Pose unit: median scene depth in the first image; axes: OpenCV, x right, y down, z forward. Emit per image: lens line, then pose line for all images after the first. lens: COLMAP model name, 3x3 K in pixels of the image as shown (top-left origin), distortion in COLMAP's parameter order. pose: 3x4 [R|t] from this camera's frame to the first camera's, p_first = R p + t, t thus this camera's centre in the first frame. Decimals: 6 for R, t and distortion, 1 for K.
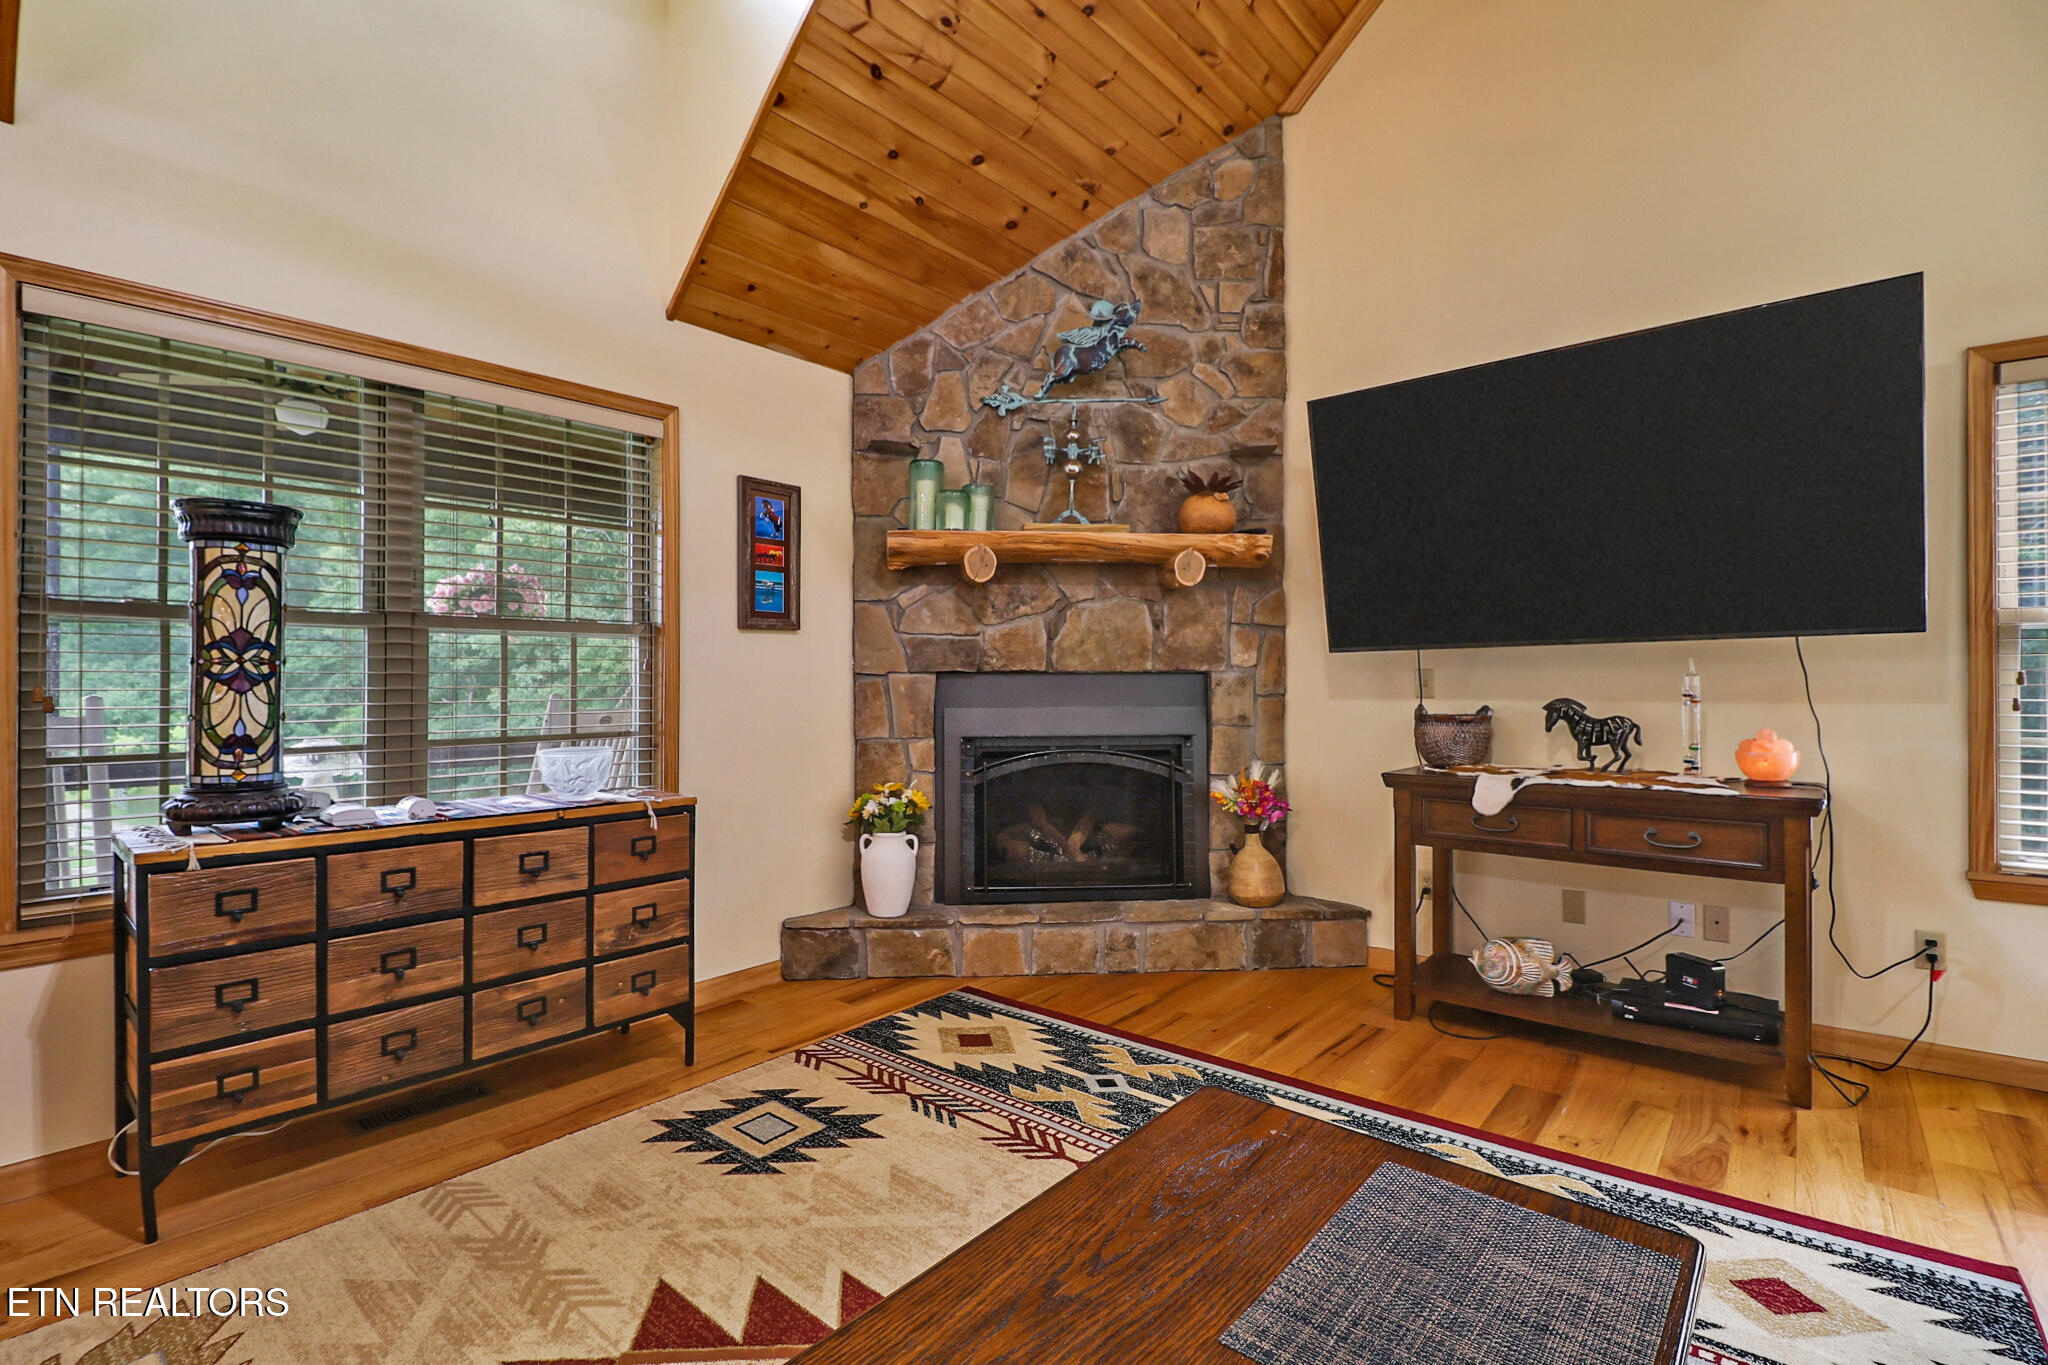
lens RADIAL K [[935.5, 0, 1017.4], [0, 935.5, 674.4], [0, 0, 1]] dist [-0.014283, 0.002040]
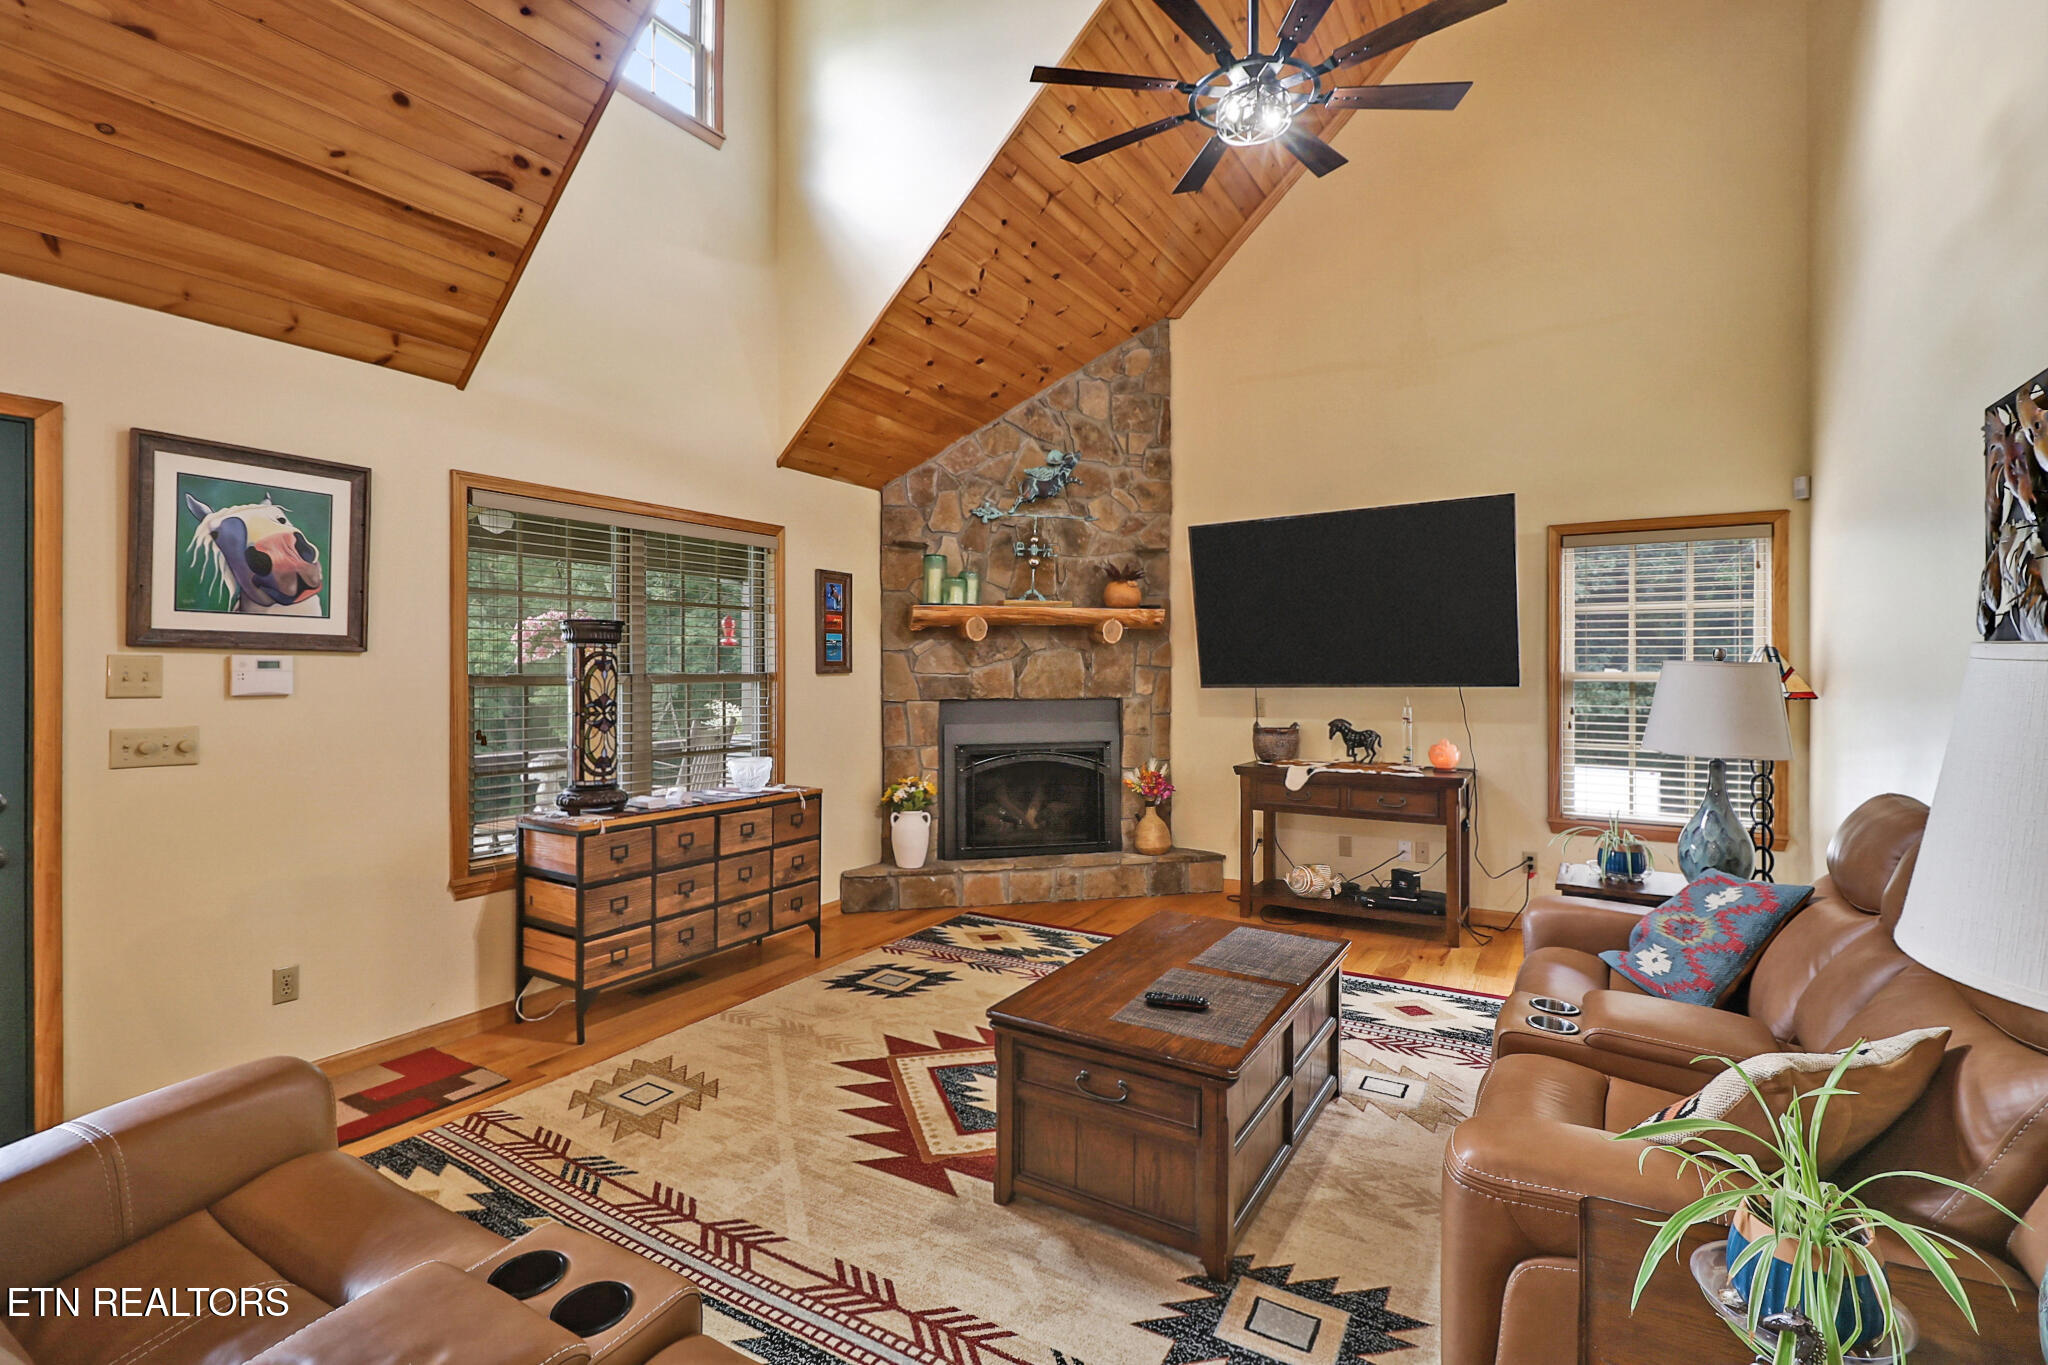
lens RADIAL K [[935.5, 0, 1026.7], [0, 935.5, 676.0], [0, 0, 1]] dist [-0.014283, 0.002040]
pose [[0.986433, 0.000640, 0.164165, -0.244428], [-0.002749, 0.999917, 0.012620, -0.074311], [-0.164143, -0.012900, 0.986352, -0.572844]]
